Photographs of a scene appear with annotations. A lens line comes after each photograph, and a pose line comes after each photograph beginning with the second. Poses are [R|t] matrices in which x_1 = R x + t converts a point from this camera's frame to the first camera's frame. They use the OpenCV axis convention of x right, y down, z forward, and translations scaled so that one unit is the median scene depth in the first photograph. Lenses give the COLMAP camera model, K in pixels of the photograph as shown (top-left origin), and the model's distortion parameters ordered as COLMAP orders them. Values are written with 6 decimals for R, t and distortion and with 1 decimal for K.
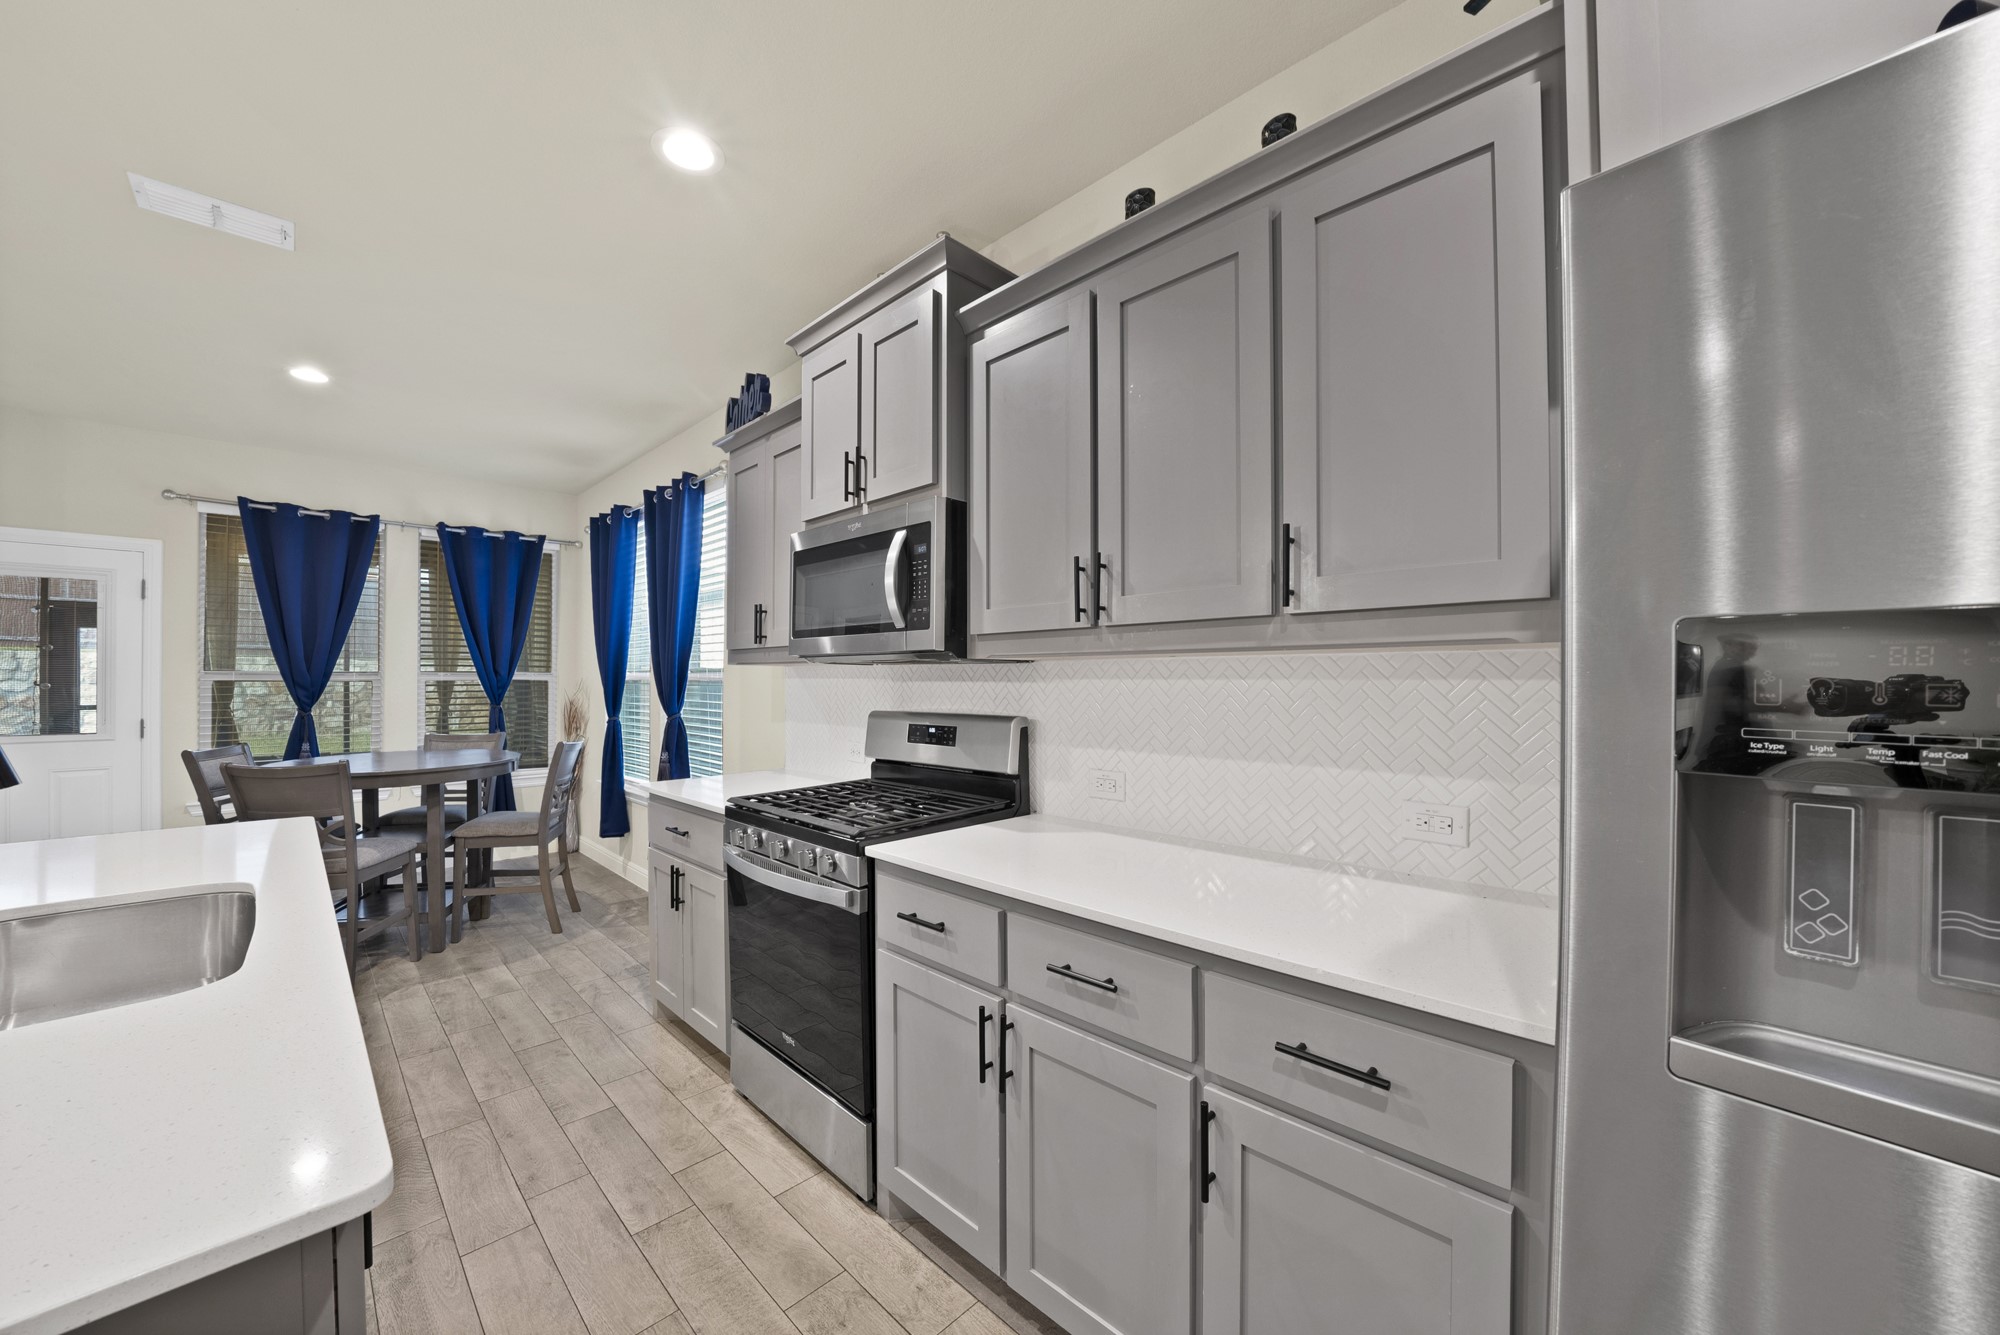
lens RADIAL K [[733.6, 0, 1005.6], [0, 733.6, 683.9], [0, 0, 1]] dist [-0.023952, 0.000410]
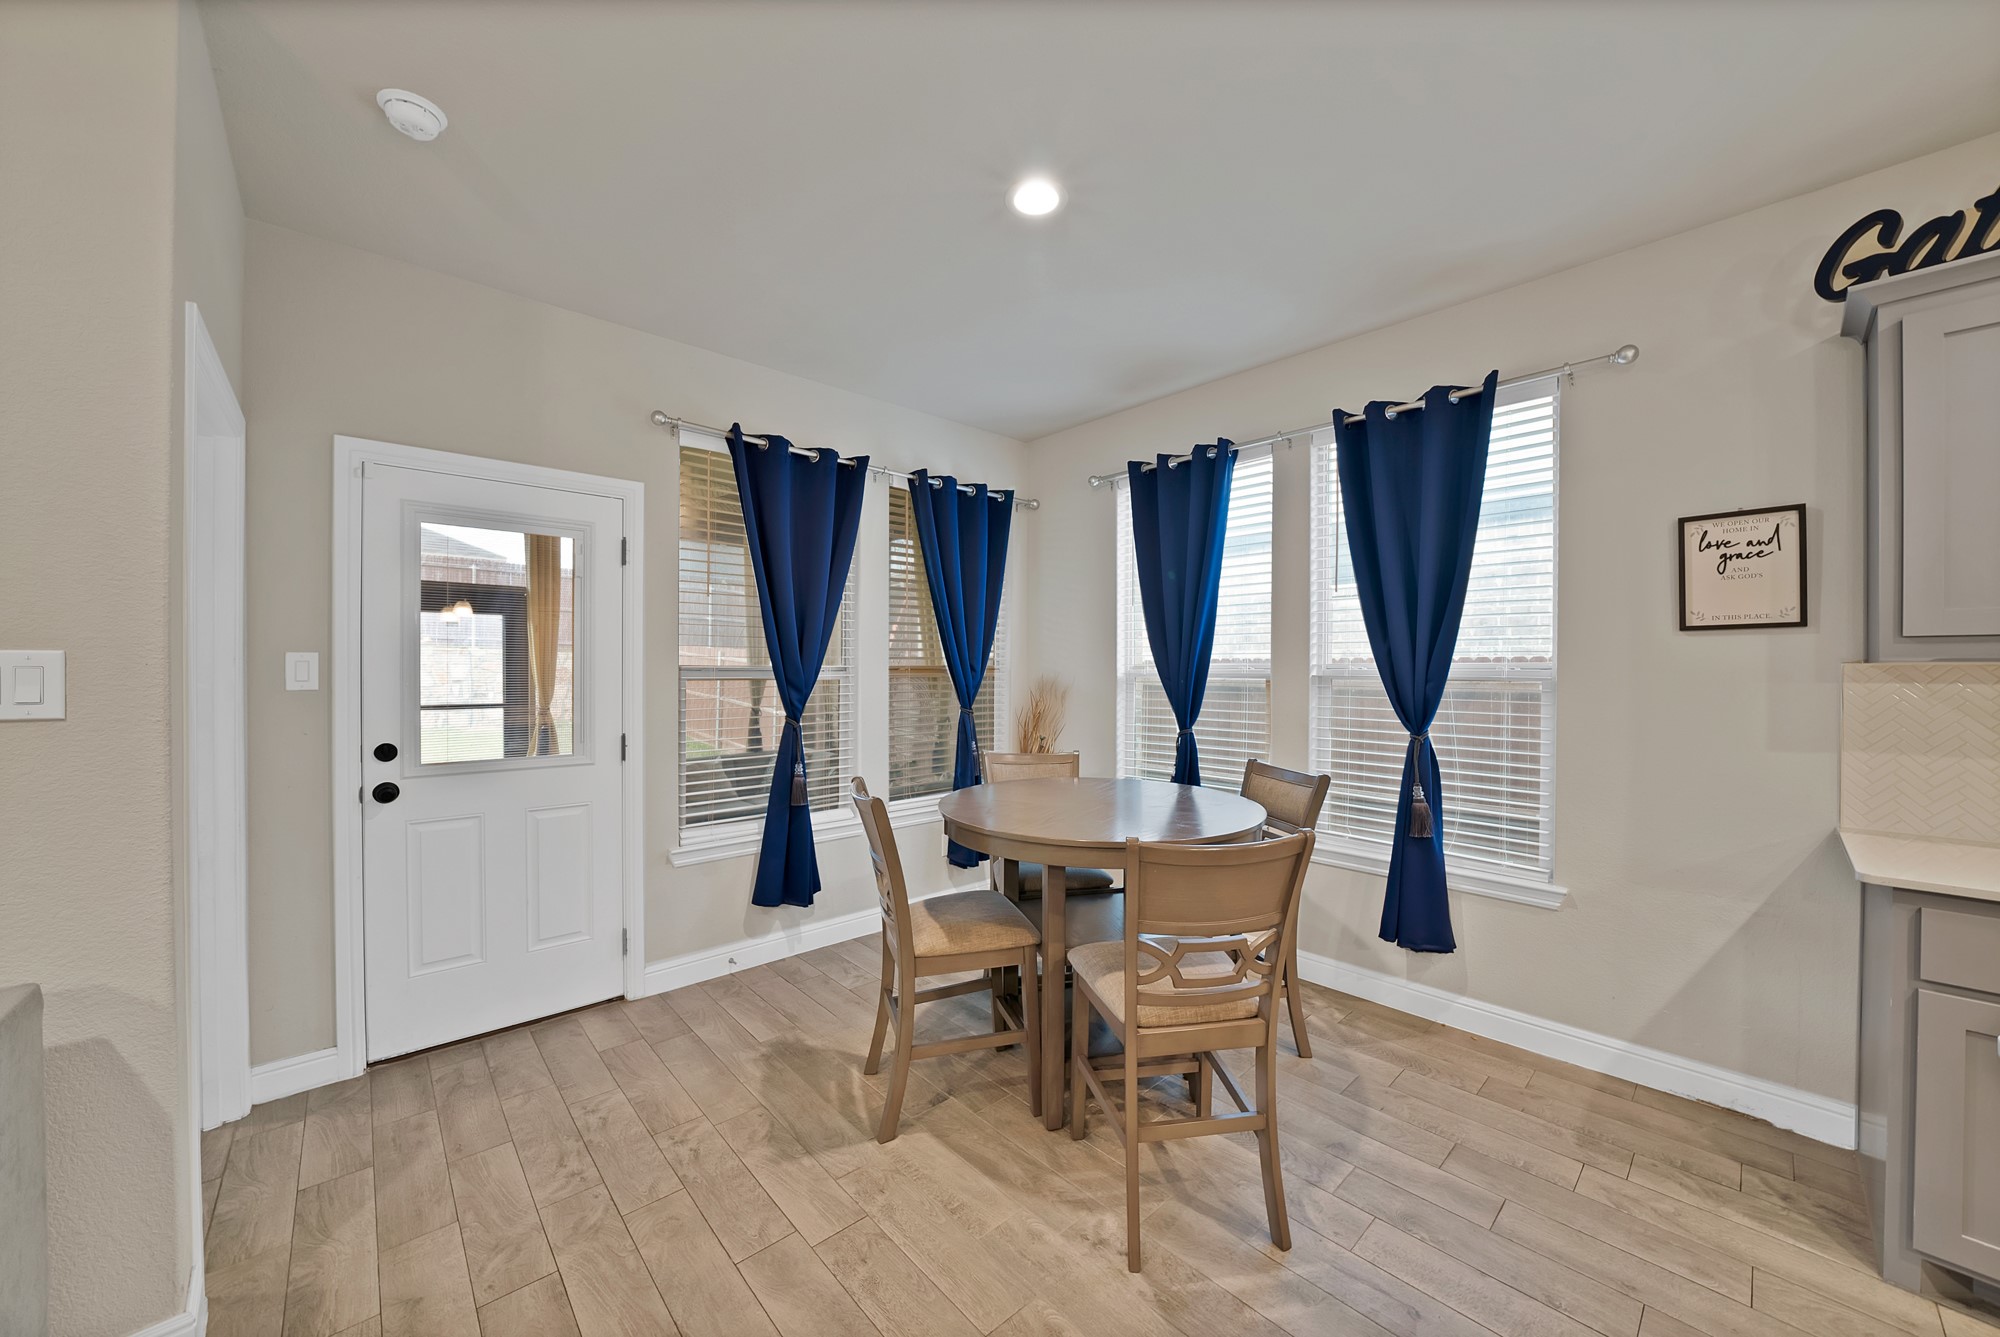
lens RADIAL K [[716.3, 0, 986.5], [0, 716.3, 674.1], [0, 0, 1]] dist [-0.023839, 0.000775]
pose [[0.998102, -0.004819, -0.061393, -1.344916], [0.005144, 0.999974, 0.005133, -0.029902], [0.061366, -0.005439, 0.998100, 0.496802]]
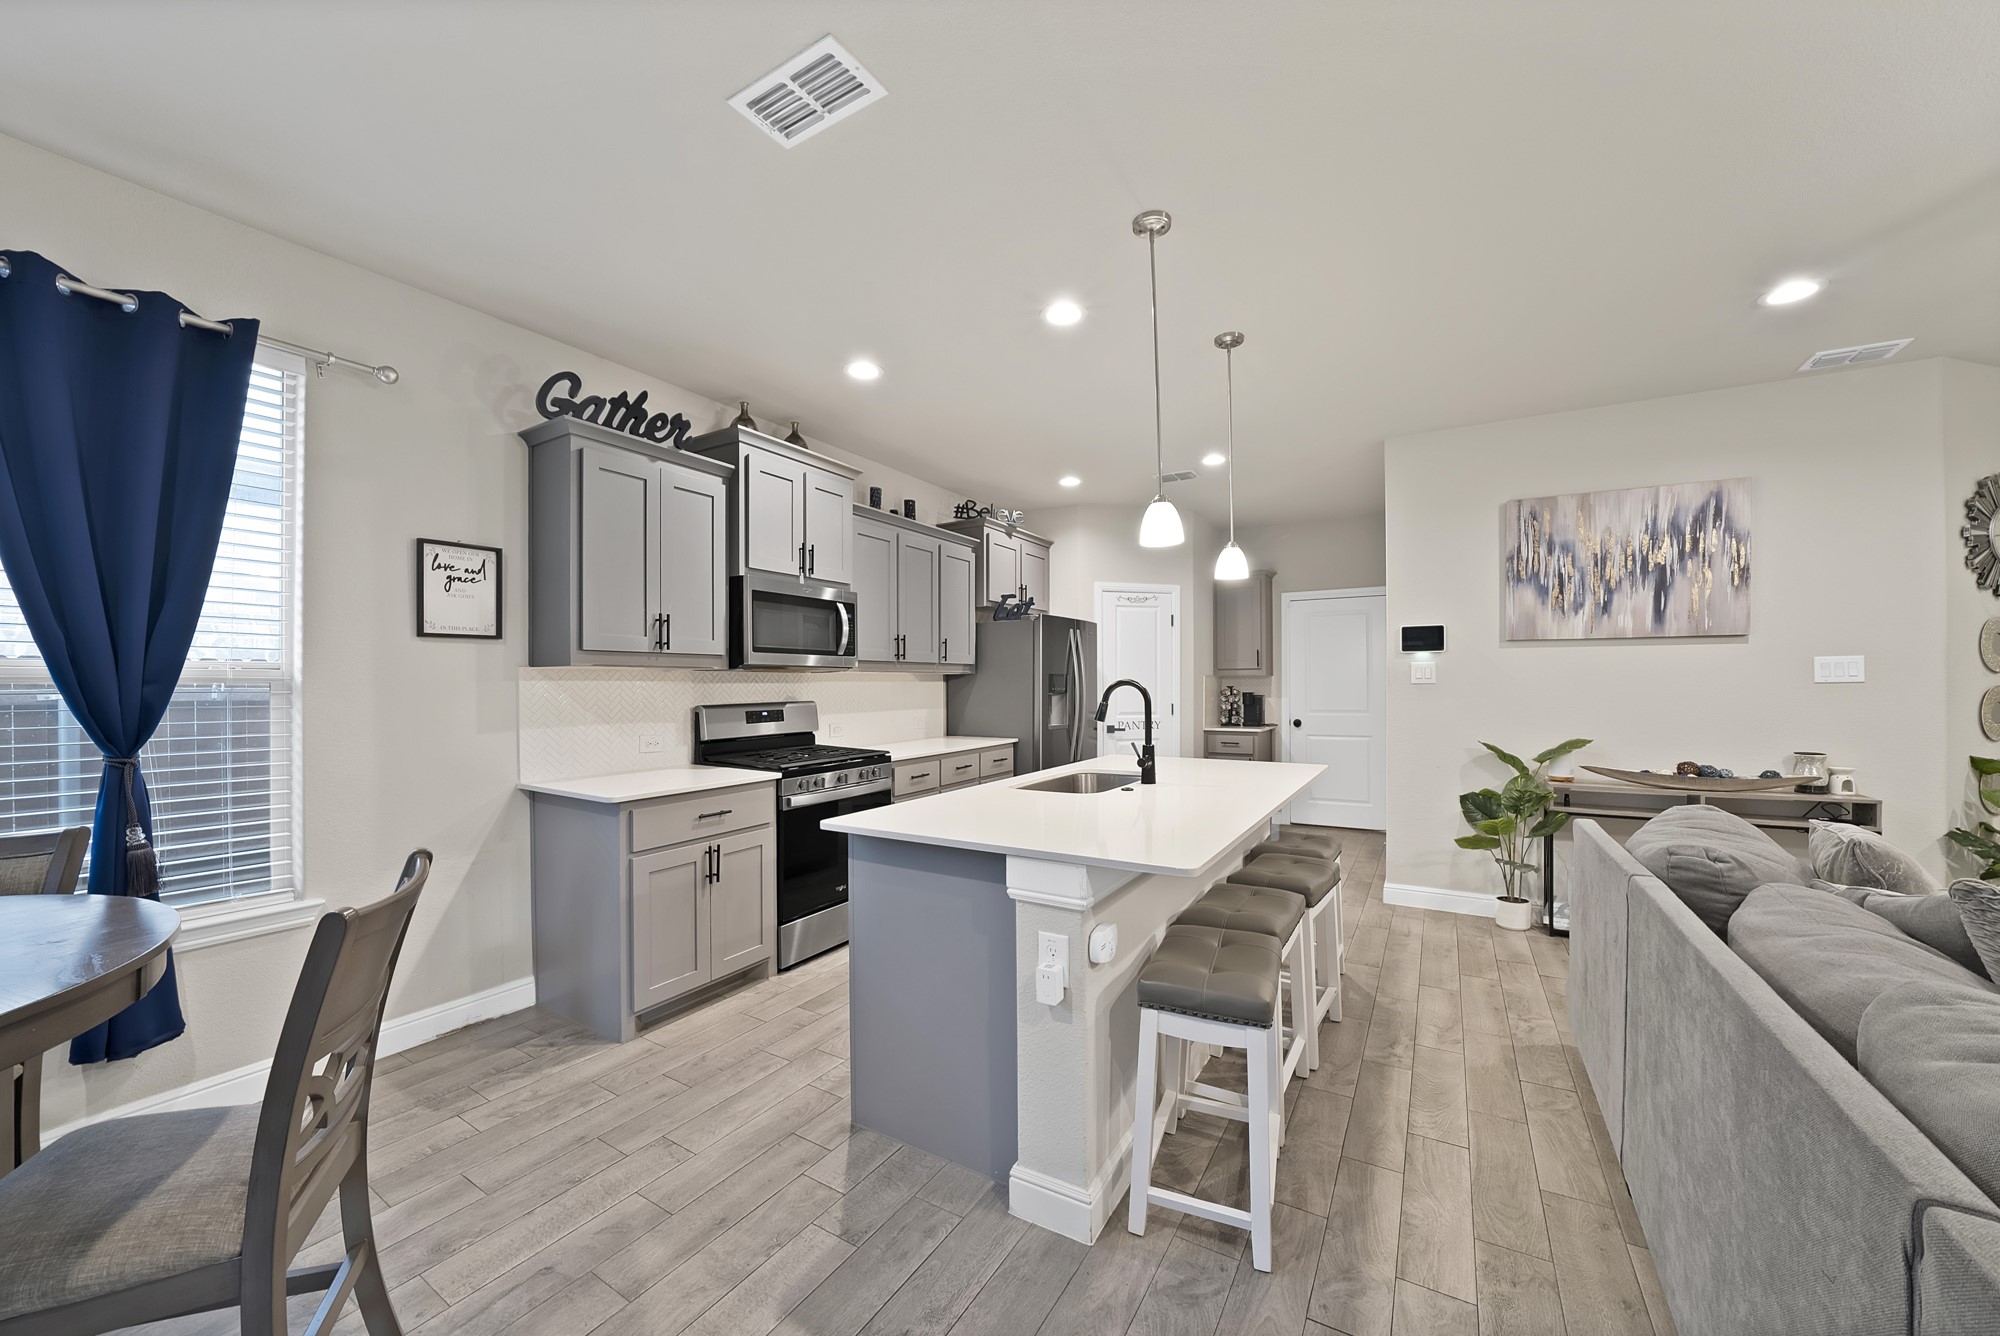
lens RADIAL K [[733.6, 0, 1005.6], [0, 733.6, 684.4], [0, 0, 1]] dist [-0.023952, 0.000410]
pose [[-0.240535, -0.007811, 0.970609, -1.749418], [0.004193, 0.999950, 0.009087, -0.011833], [-0.970631, 0.006256, -0.240490, 0.867508]]
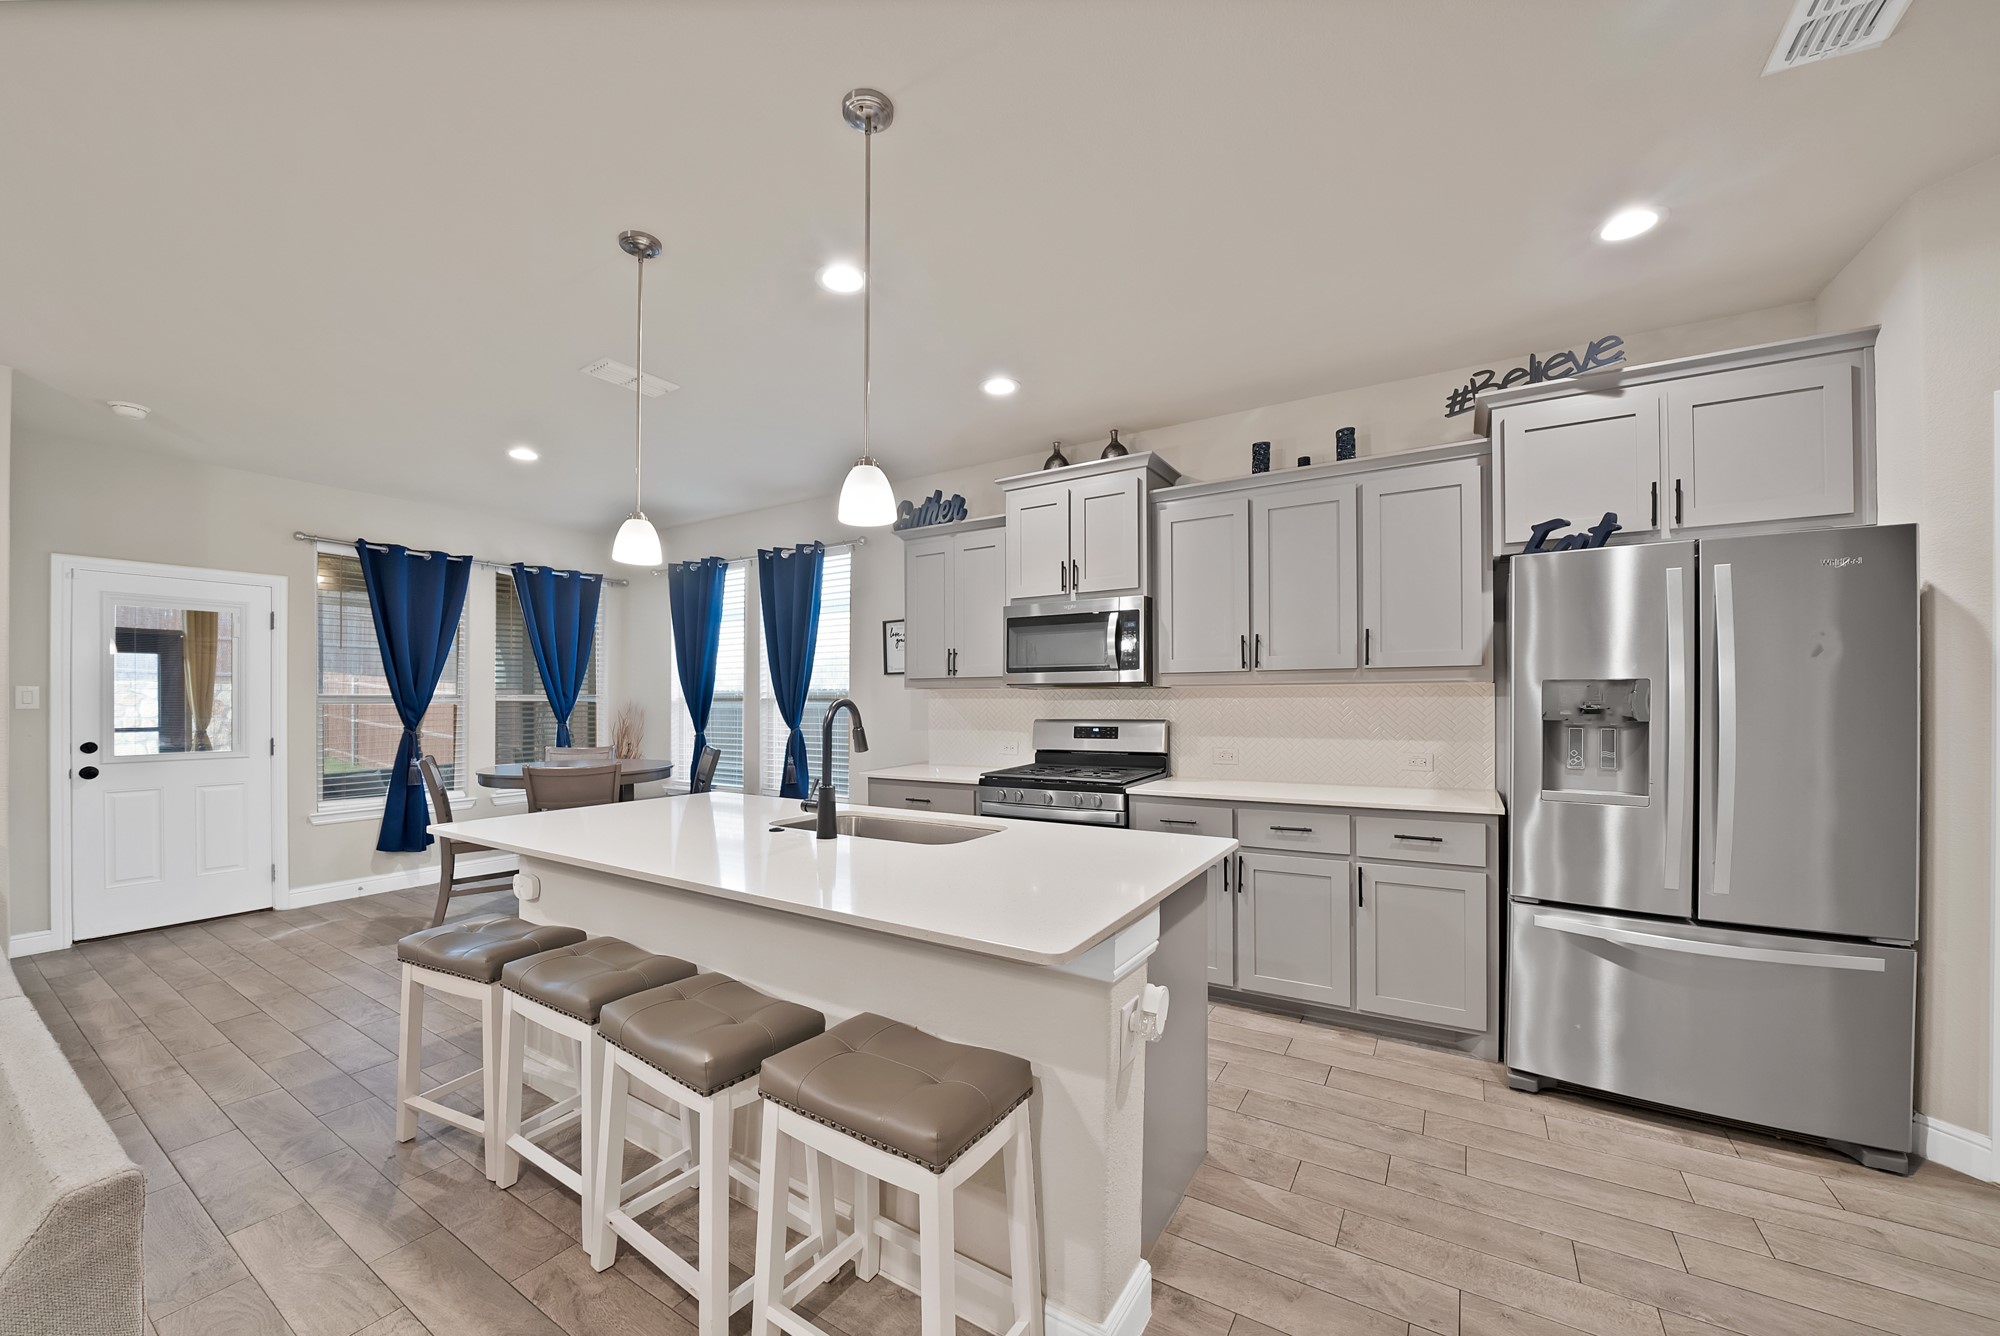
lens RADIAL K [[722.8, 0, 984.1], [0, 722.8, 701.8], [0, 0, 1]] dist [-0.019062, 0.000685]
pose [[0.972932, -0.011413, 0.230808, -0.700065], [0.011645, 0.999932, 0.000354, -0.002147], [-0.230796, 0.002343, 0.972999, -0.494730]]
